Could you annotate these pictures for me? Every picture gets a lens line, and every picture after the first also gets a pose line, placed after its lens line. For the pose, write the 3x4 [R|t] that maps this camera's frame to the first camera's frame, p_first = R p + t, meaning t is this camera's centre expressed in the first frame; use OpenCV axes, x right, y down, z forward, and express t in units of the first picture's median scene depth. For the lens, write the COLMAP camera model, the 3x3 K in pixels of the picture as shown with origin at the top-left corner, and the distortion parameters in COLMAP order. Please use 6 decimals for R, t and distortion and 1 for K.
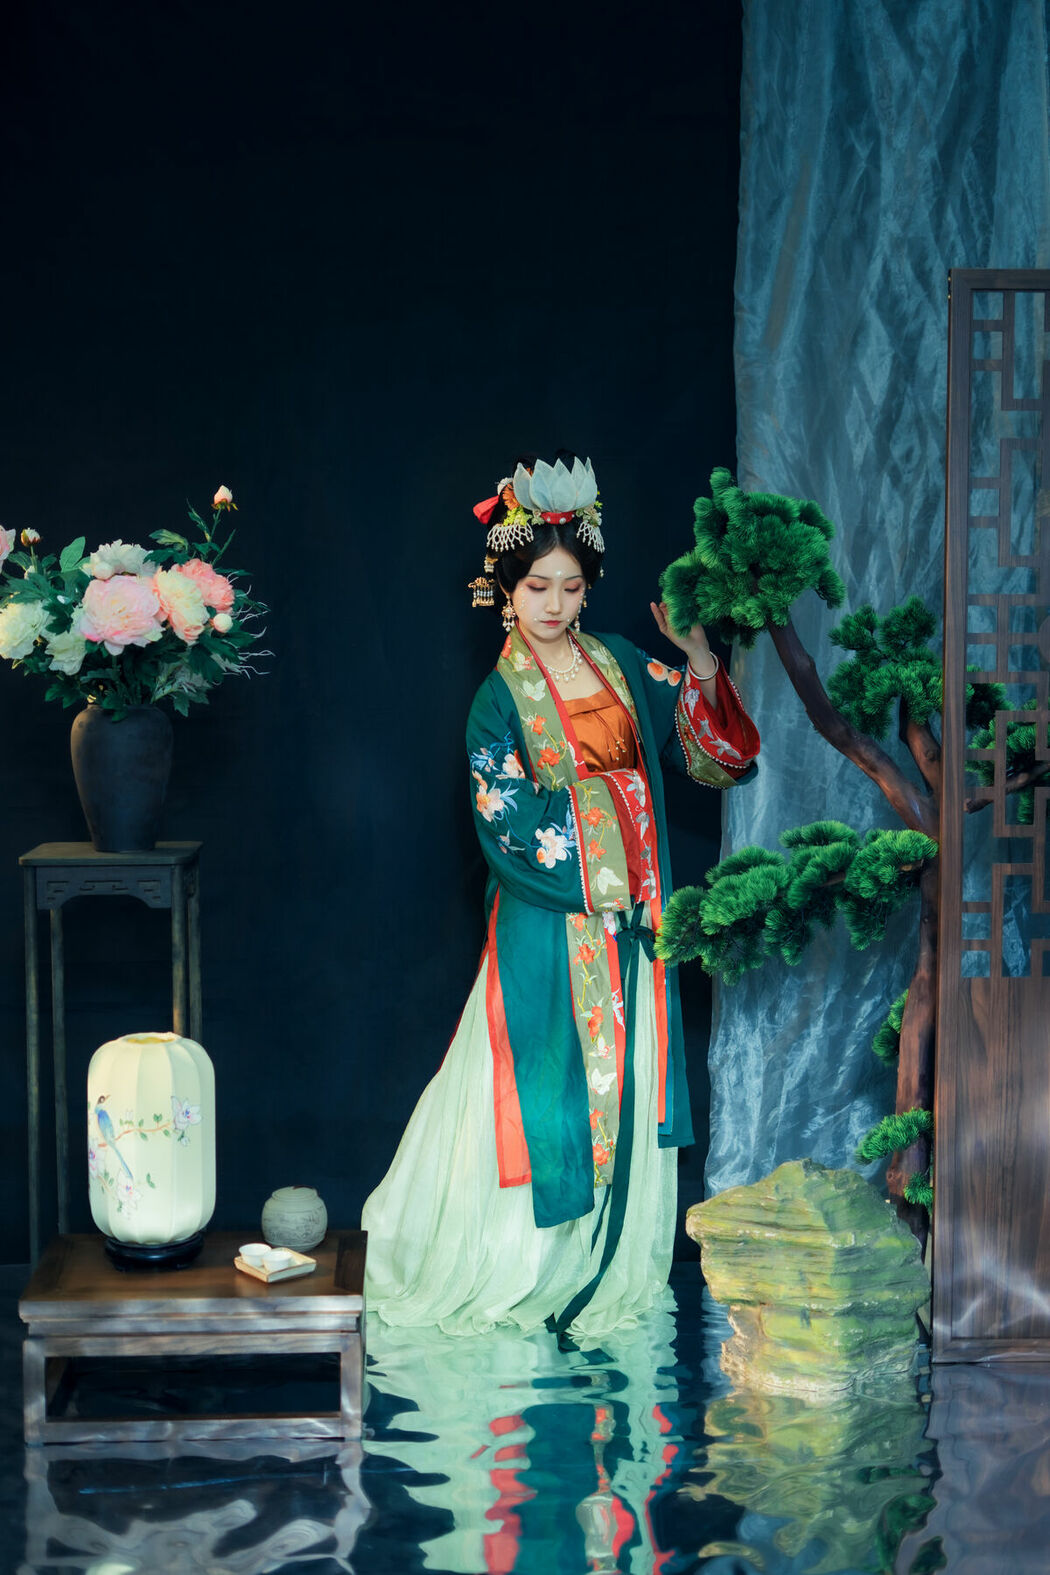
lens RADIAL K [[2307.7, 0, 529.0], [0, 2307.7, 795.0], [0, 0, 1]] dist [-0.023028, 0.027606]
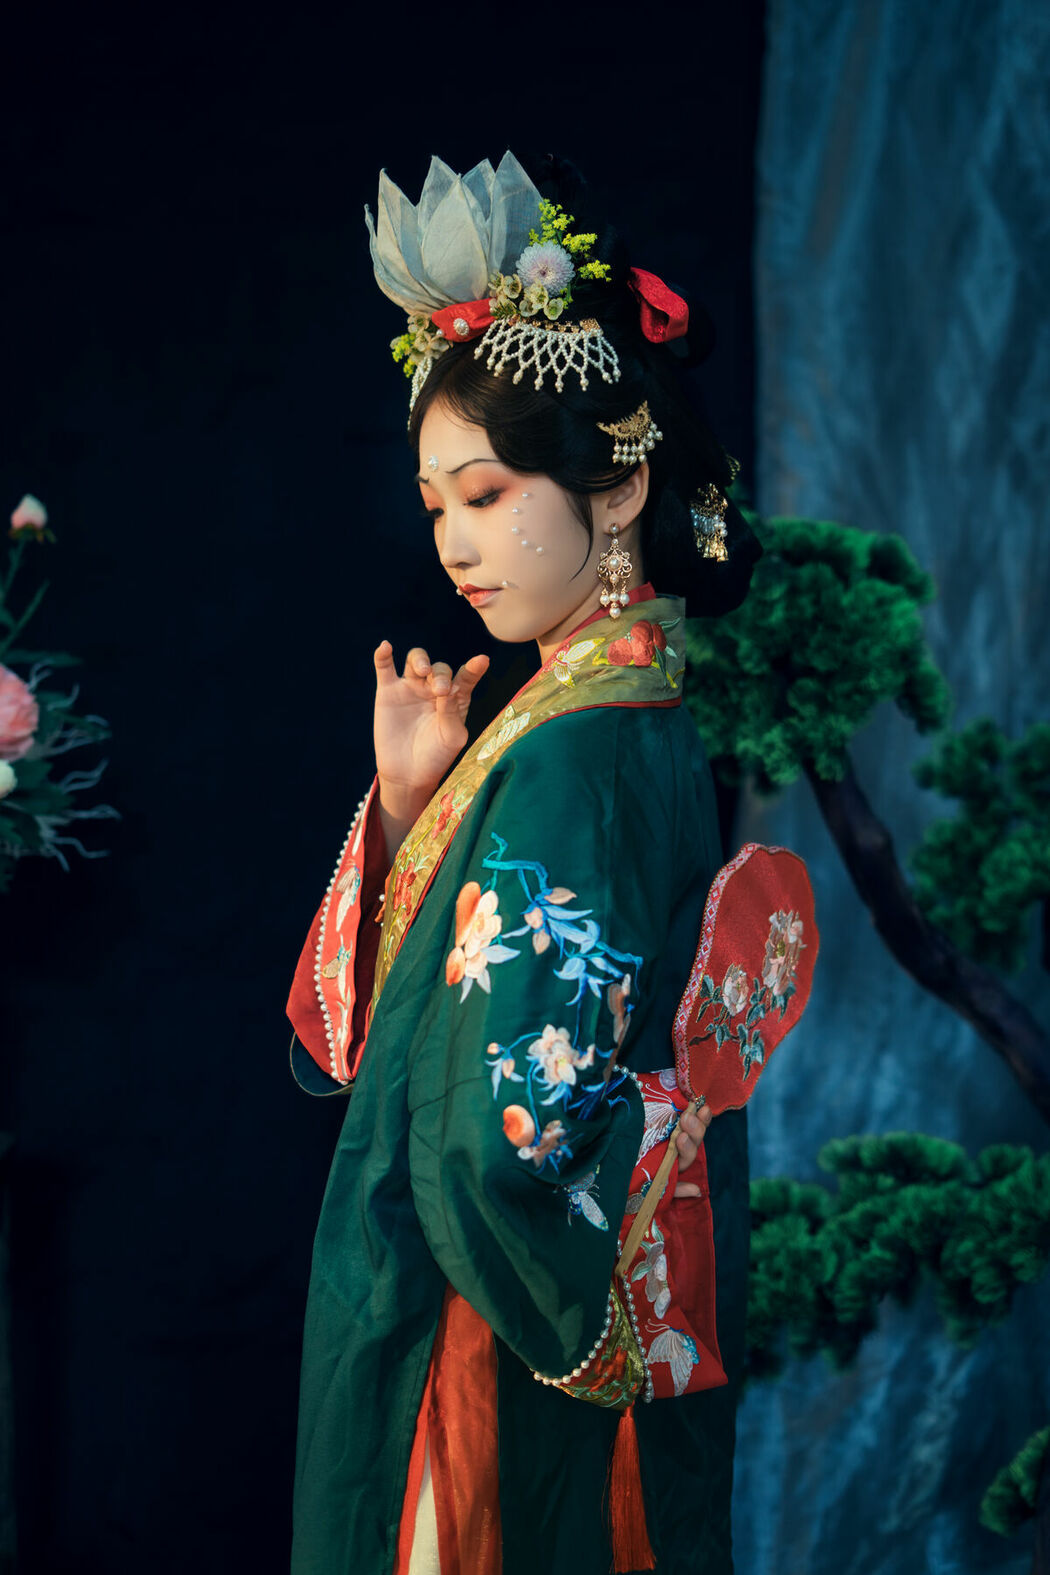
lens RADIAL K [[2307.7, 0, 529.0], [0, 2307.7, 795.0], [0, 0, 1]] dist [-0.023028, 0.027606]
pose [[0.999823, 0.013631, -0.012984, 0.044458], [-0.013303, 0.999600, 0.024965, -0.075950], [0.013319, -0.024788, 0.999604, 0.443951]]
